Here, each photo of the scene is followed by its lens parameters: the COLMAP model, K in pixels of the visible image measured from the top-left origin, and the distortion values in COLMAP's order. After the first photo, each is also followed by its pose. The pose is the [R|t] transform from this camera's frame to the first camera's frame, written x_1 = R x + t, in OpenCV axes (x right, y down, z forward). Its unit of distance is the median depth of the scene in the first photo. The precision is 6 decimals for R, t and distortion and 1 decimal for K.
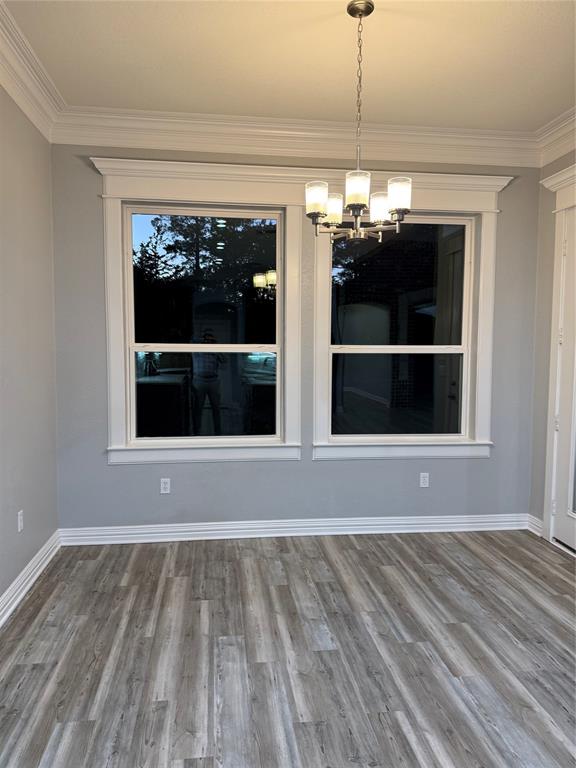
lens RADIAL K [[533.4, 0, 288.0], [0, 533.4, 384.0], [0, 0, 1]] dist [0.079600, -0.123125]
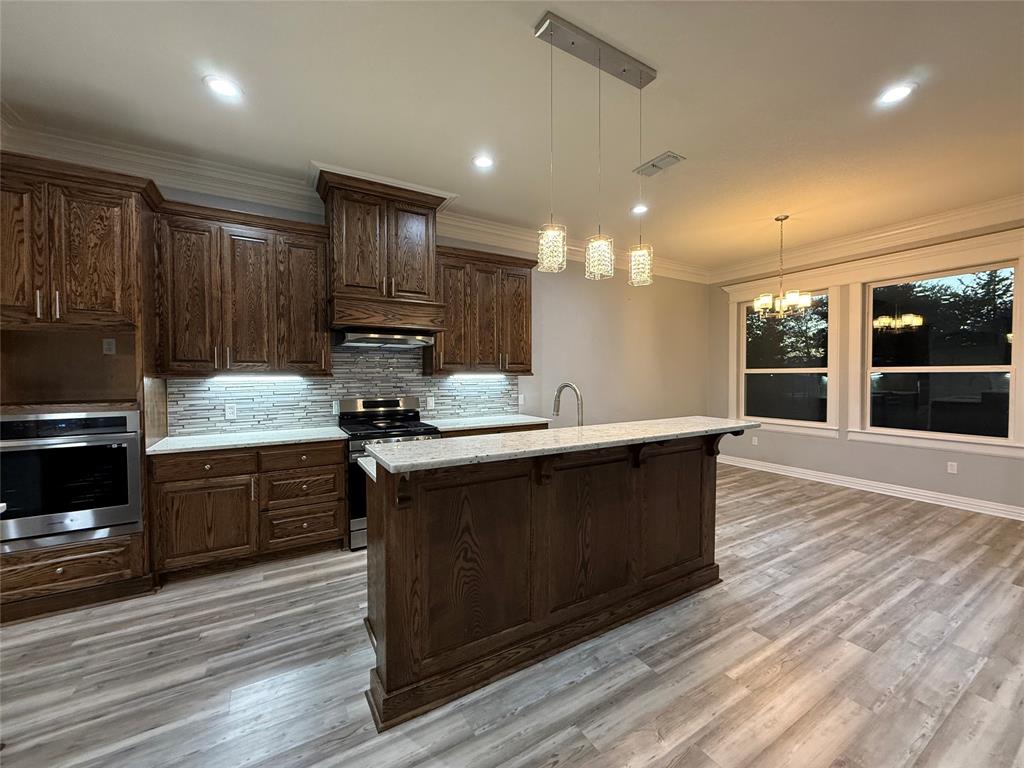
lens RADIAL K [[405.7, 0, 510.5], [0, 405.7, 384.1], [0, 0, 1]] dist [-0.000069, 0.000046]
pose [[0.391720, 0.006899, -0.920059, 0.820263], [-0.060973, 0.997968, -0.018476, 0.065697], [0.918062, 0.063336, 0.391345, -0.437901]]
